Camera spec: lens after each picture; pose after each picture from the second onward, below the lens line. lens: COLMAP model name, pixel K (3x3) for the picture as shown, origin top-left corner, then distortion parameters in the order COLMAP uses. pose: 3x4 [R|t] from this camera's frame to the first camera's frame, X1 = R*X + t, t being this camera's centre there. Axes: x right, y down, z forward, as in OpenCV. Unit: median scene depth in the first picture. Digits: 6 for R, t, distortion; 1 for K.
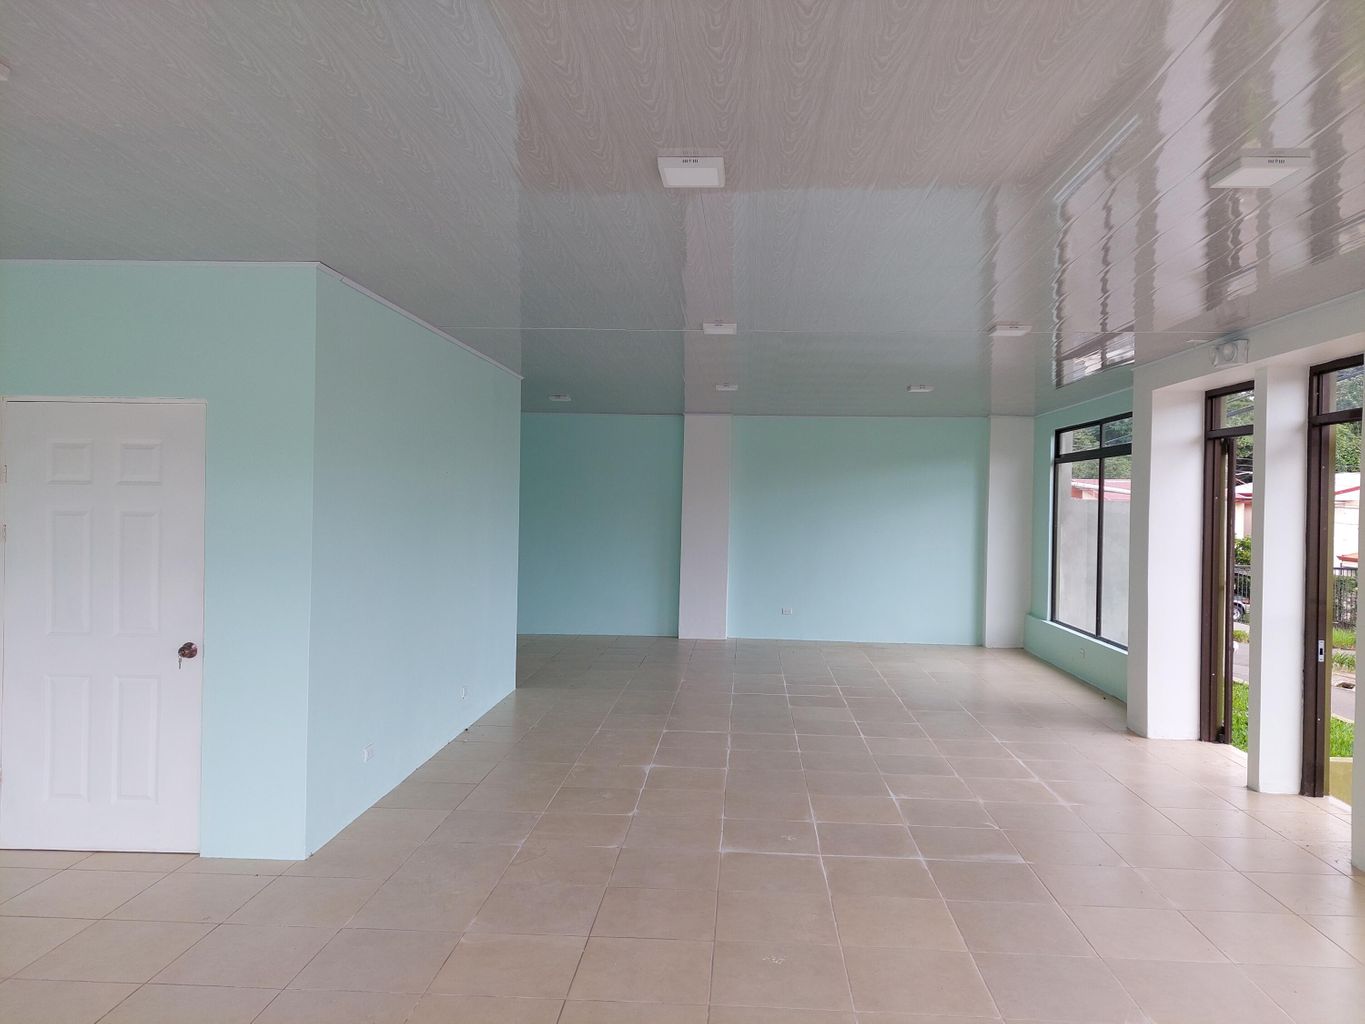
lens RADIAL K [[969.2, 0, 721.7], [0, 969.2, 511.2], [0, 0, 1]] dist [0.146897, -0.157920]
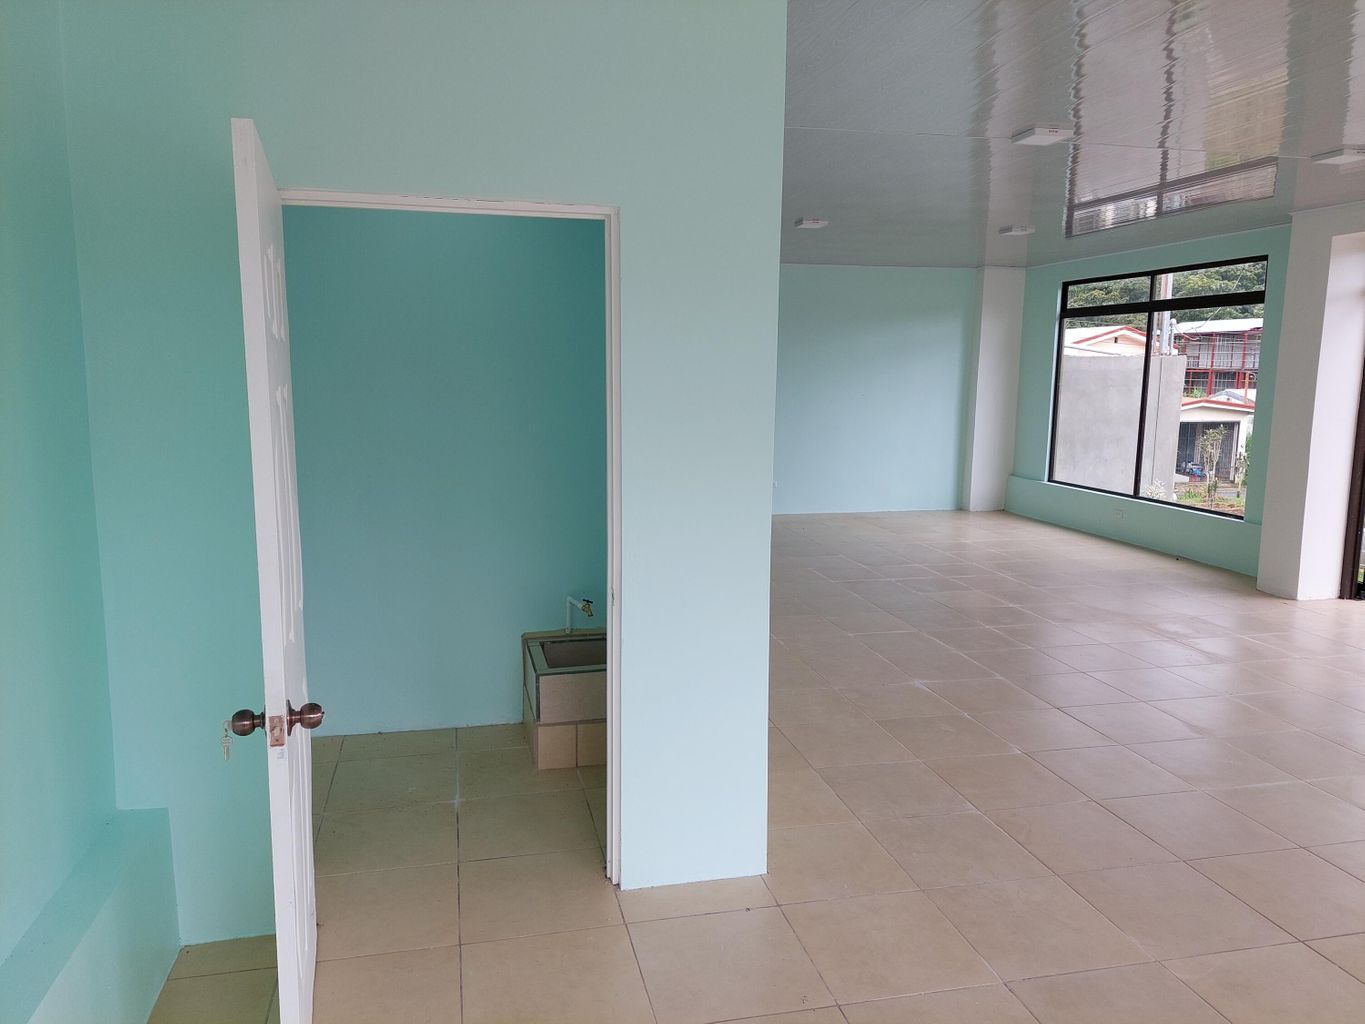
lens RADIAL K [[971.6, 0, 673.7], [0, 971.6, 507.4], [0, 0, 1]] dist [0.032485, -0.025878]
pose [[0.969099, -0.044332, 0.242656, -0.402374], [0.010147, 0.990049, 0.140353, -0.005171], [-0.246464, -0.133554, 0.959906, 0.233356]]
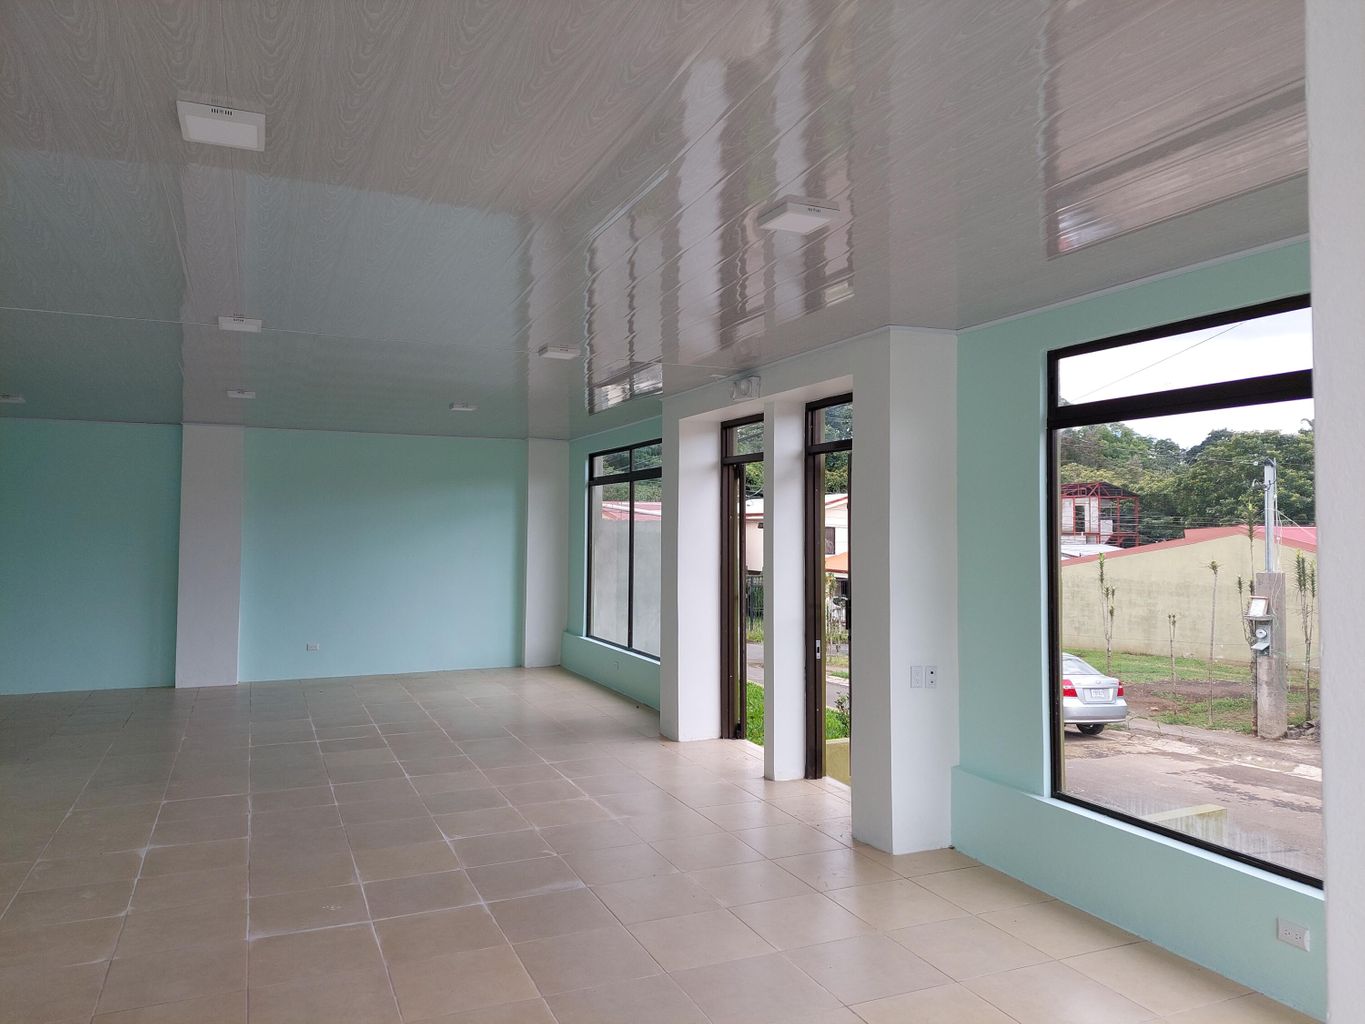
lens RADIAL K [[965.4, 0, 677.5], [0, 965.4, 502.8], [0, 0, 1]] dist [0.105011, -0.109600]
pose [[0.906242, 0.000481, 0.422758, -0.016353], [0.013061, 0.999490, -0.029134, 0.001076], [-0.422557, 0.031924, 0.905774, 0.043728]]
